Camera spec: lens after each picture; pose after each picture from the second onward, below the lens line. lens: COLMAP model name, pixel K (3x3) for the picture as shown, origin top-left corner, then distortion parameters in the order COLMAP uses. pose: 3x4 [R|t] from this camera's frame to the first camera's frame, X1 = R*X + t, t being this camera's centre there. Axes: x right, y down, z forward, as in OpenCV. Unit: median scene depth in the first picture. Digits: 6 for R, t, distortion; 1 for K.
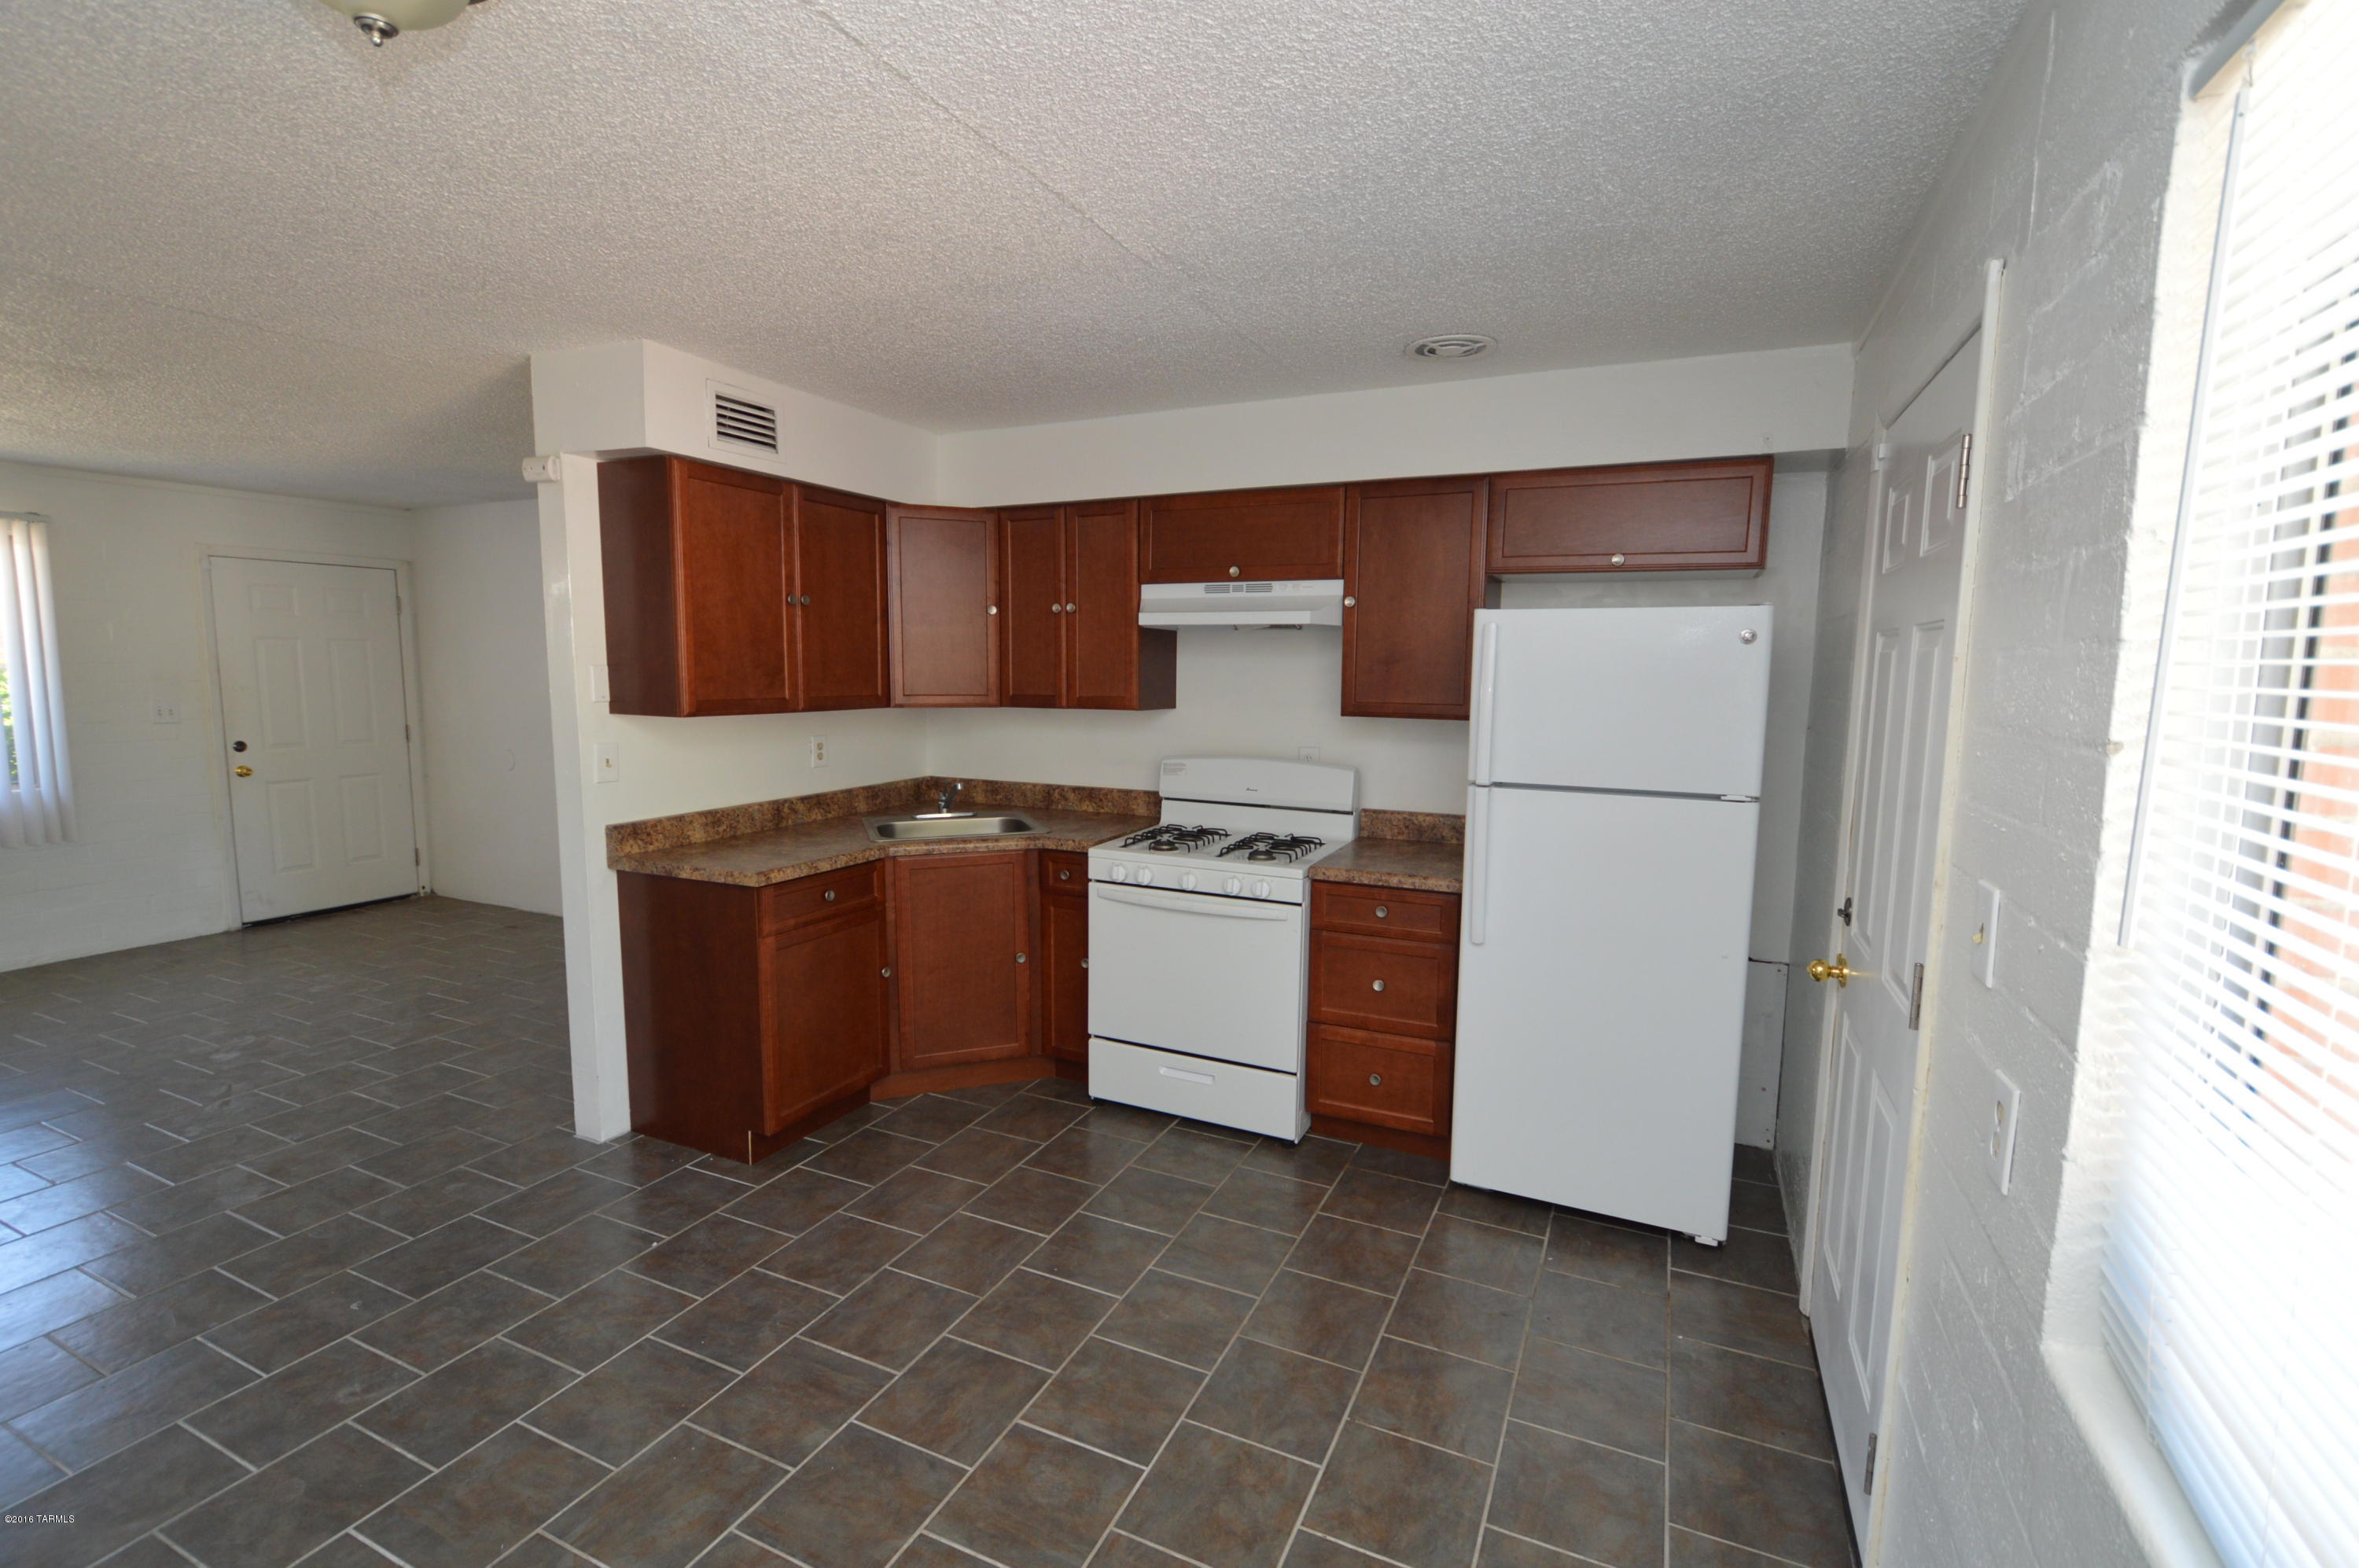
lens RADIAL K [[1053.3, 0, 1177.4], [0, 1053.3, 792.0], [0, 0, 1]] dist [0.002546, -0.000169]
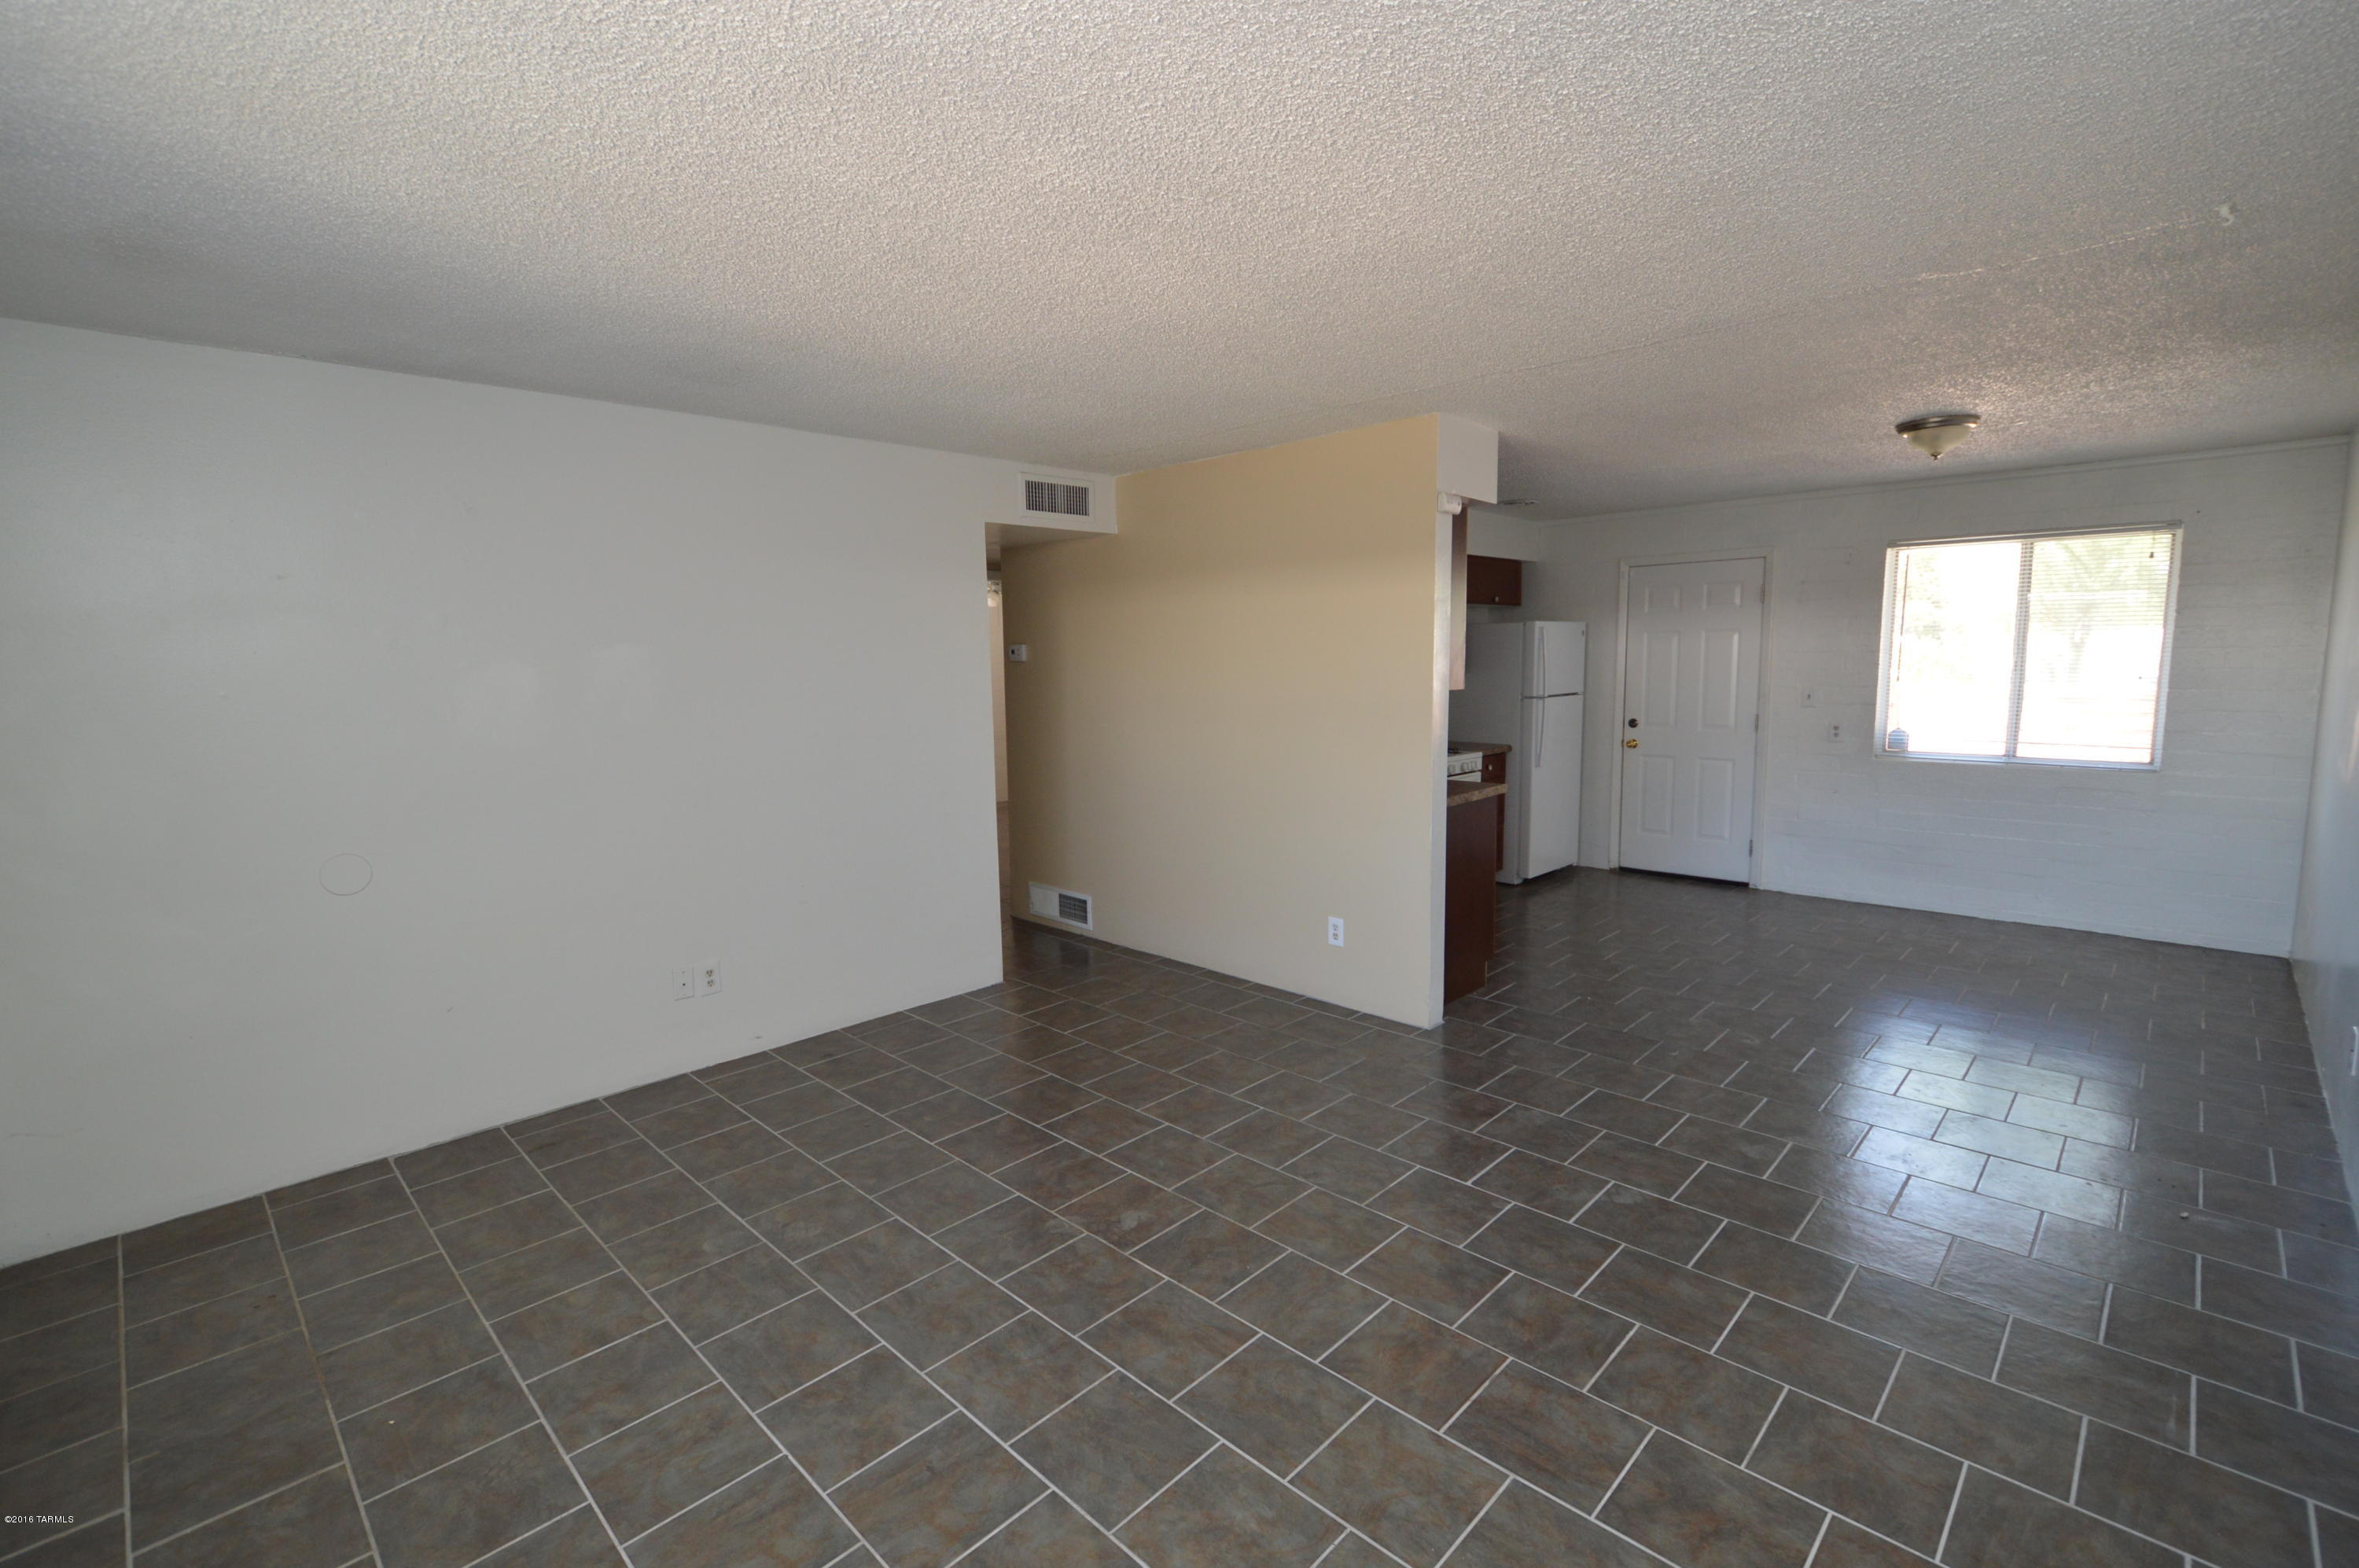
lens RADIAL K [[1053.3, 0, 1165.6], [0, 1053.3, 774.3], [0, 0, 1]] dist [0.002546, -0.000169]
pose [[0.332432, -0.148266, 0.931400, -1.573228], [0.127208, 0.985590, 0.111490, -0.140046], [-0.934509, 0.081419, 0.346502, 0.714226]]
